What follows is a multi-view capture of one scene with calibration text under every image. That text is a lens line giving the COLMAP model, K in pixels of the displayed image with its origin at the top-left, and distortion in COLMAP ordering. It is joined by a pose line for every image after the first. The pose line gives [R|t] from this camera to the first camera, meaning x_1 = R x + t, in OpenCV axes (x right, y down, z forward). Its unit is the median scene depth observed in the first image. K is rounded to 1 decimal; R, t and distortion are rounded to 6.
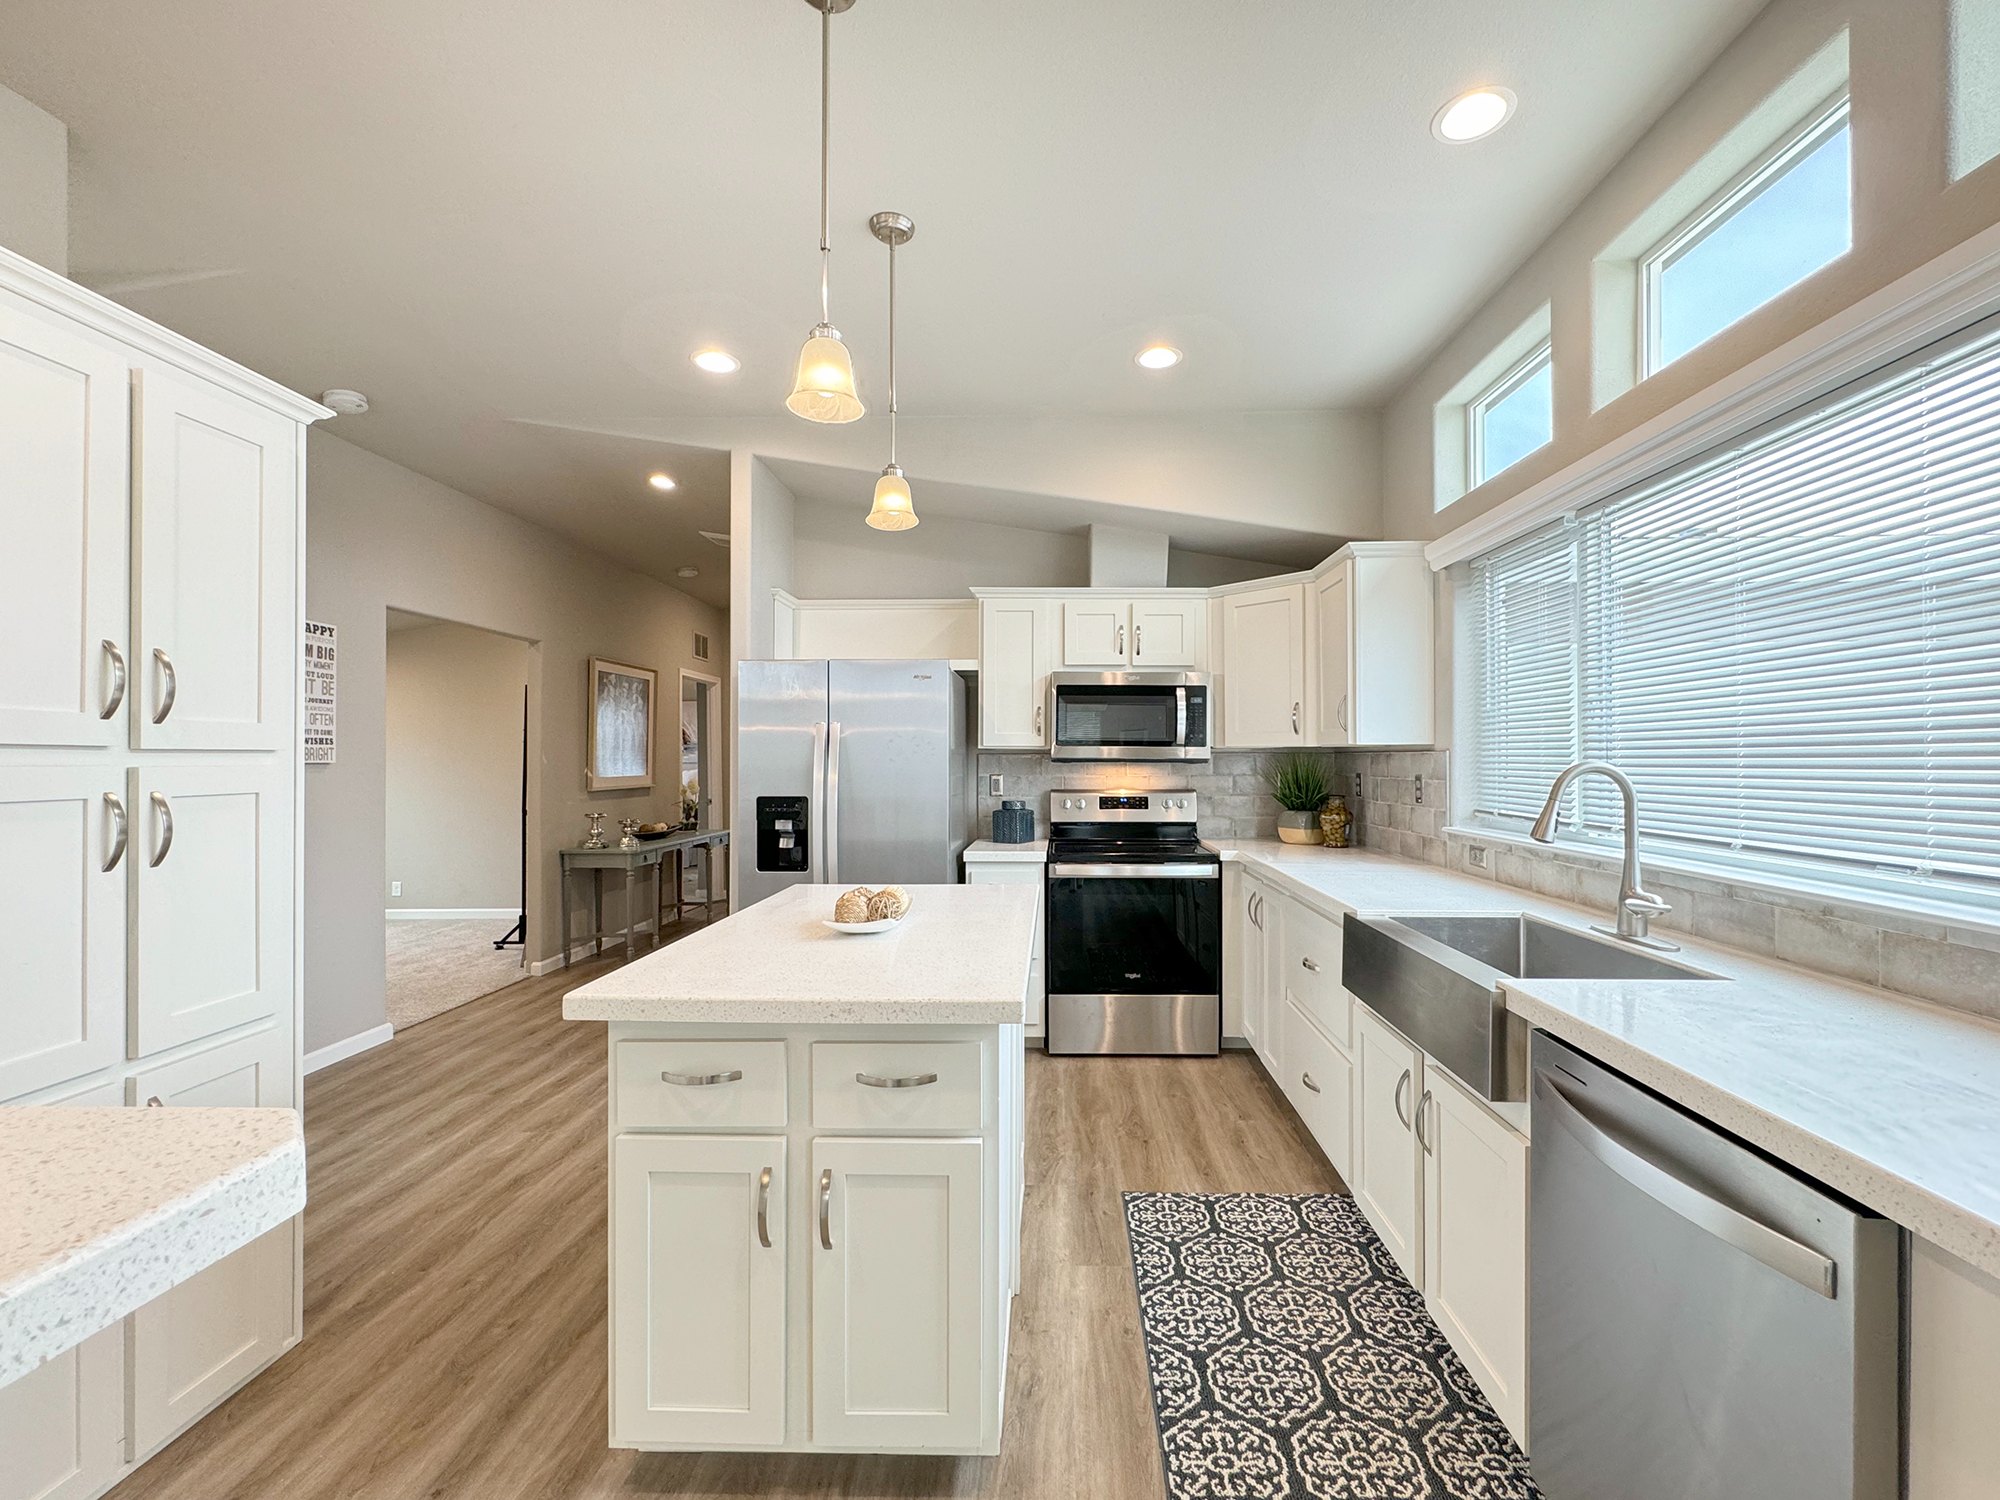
lens RADIAL K [[818.0, 0, 1025.4], [0, 818.0, 757.3], [0, 0, 1]] dist [0.000491, 0.000240]
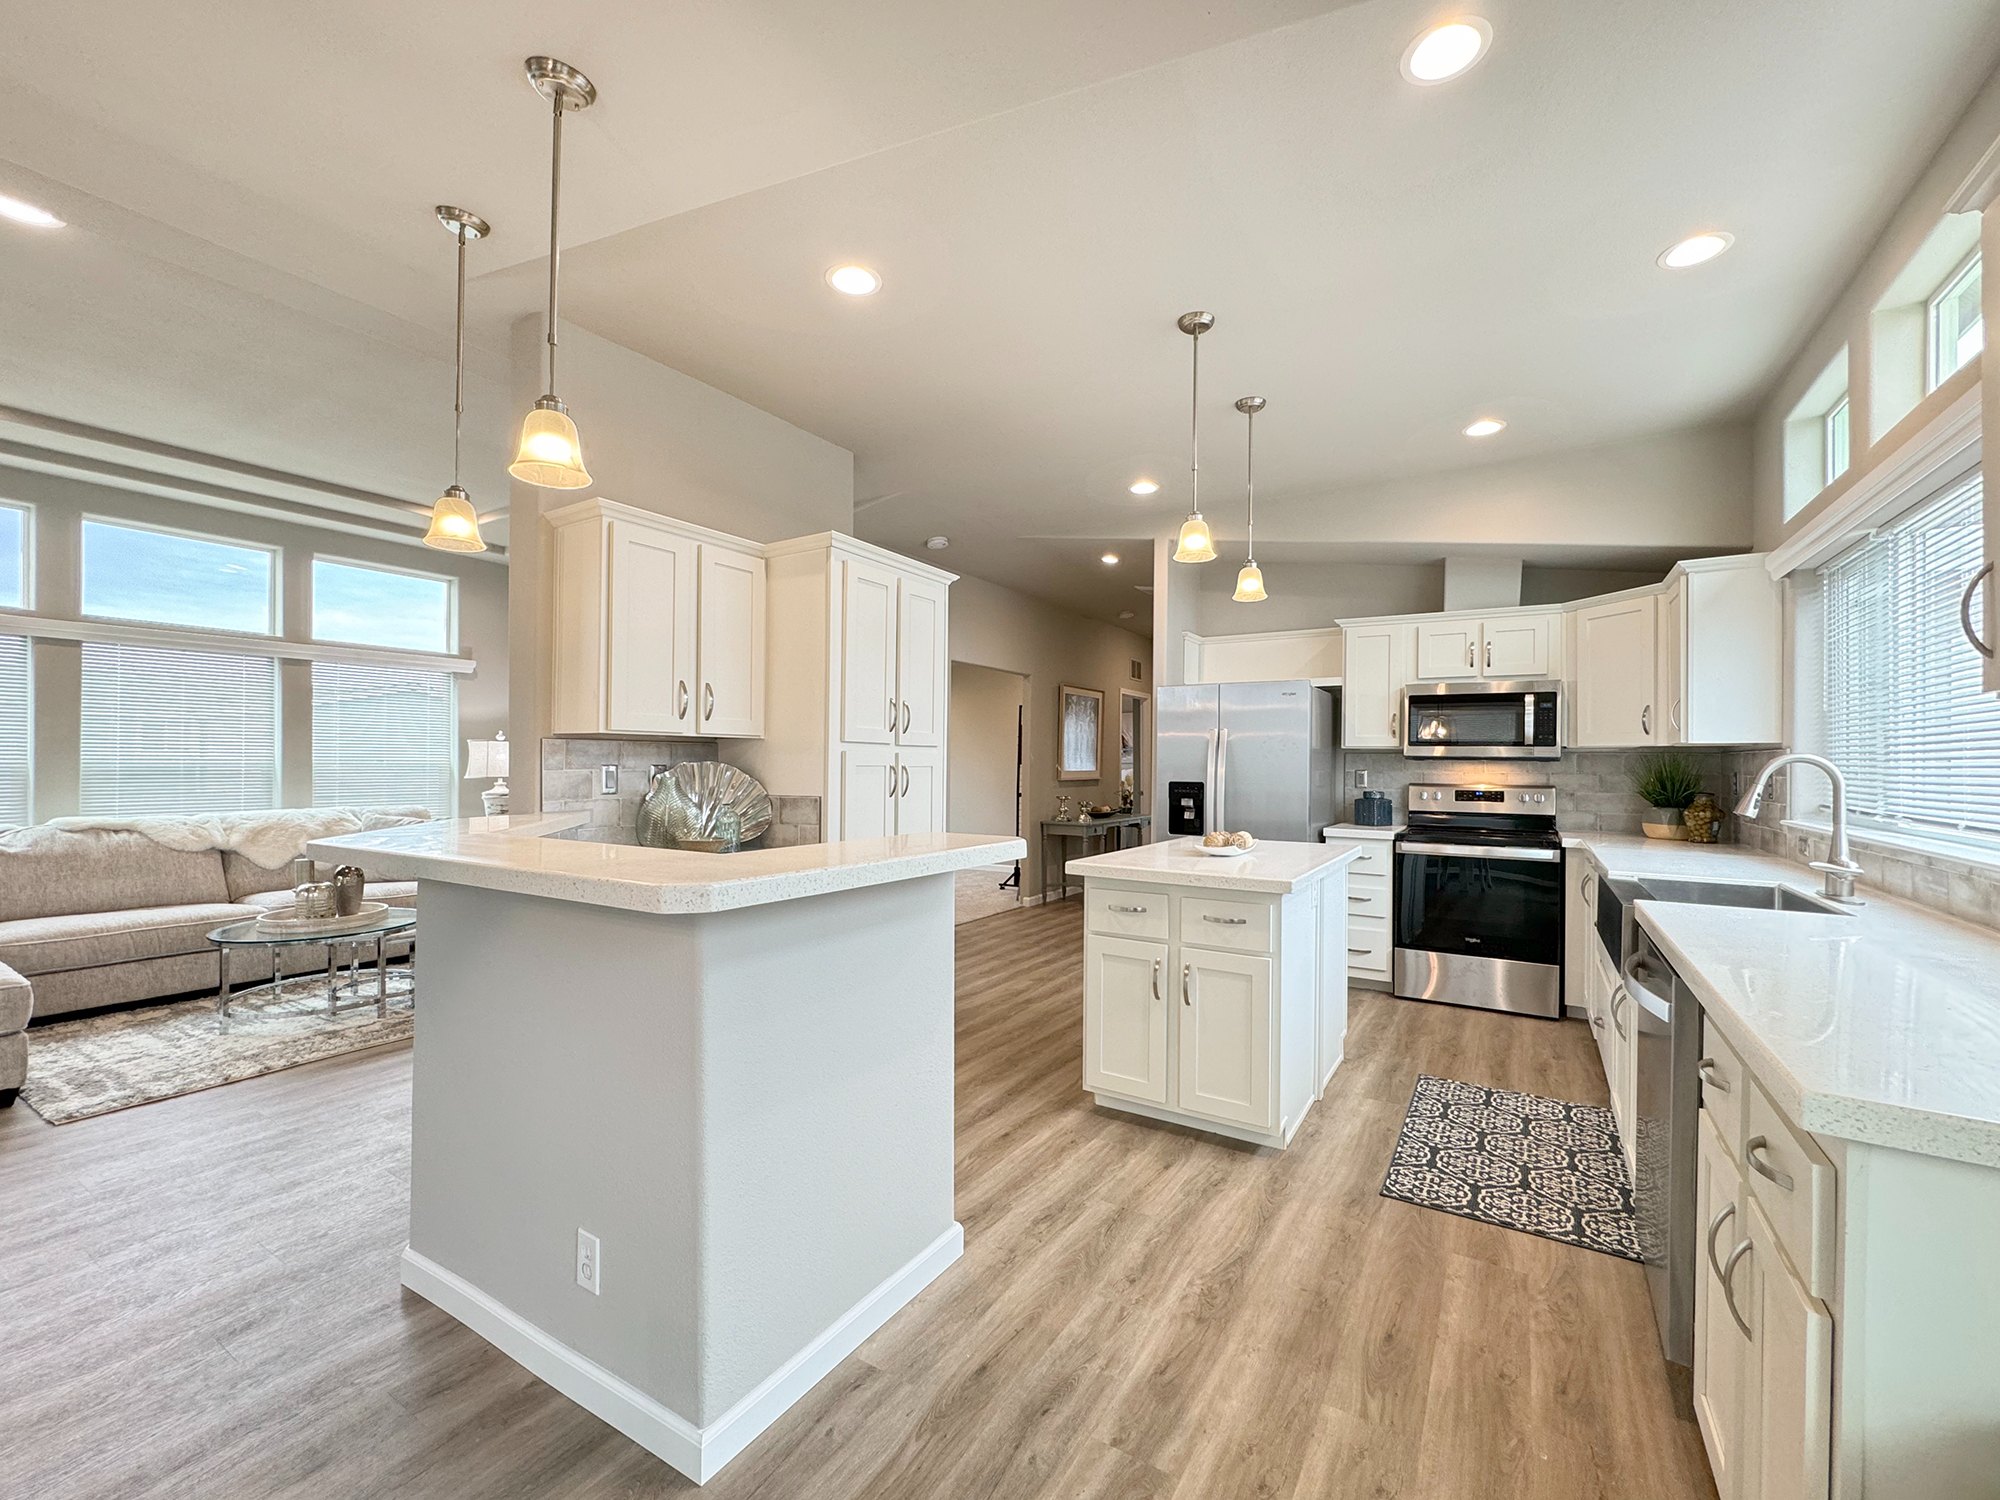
lens RADIAL K [[818.0, 0, 1025.4], [0, 818.0, 757.3], [0, 0, 1]] dist [0.000491, 0.000240]
pose [[0.869963, 0.004985, -0.493092, 0.148742], [-0.008676, 0.999949, -0.005197, 0.014482], [0.493041, 0.008800, 0.869962, -0.345513]]
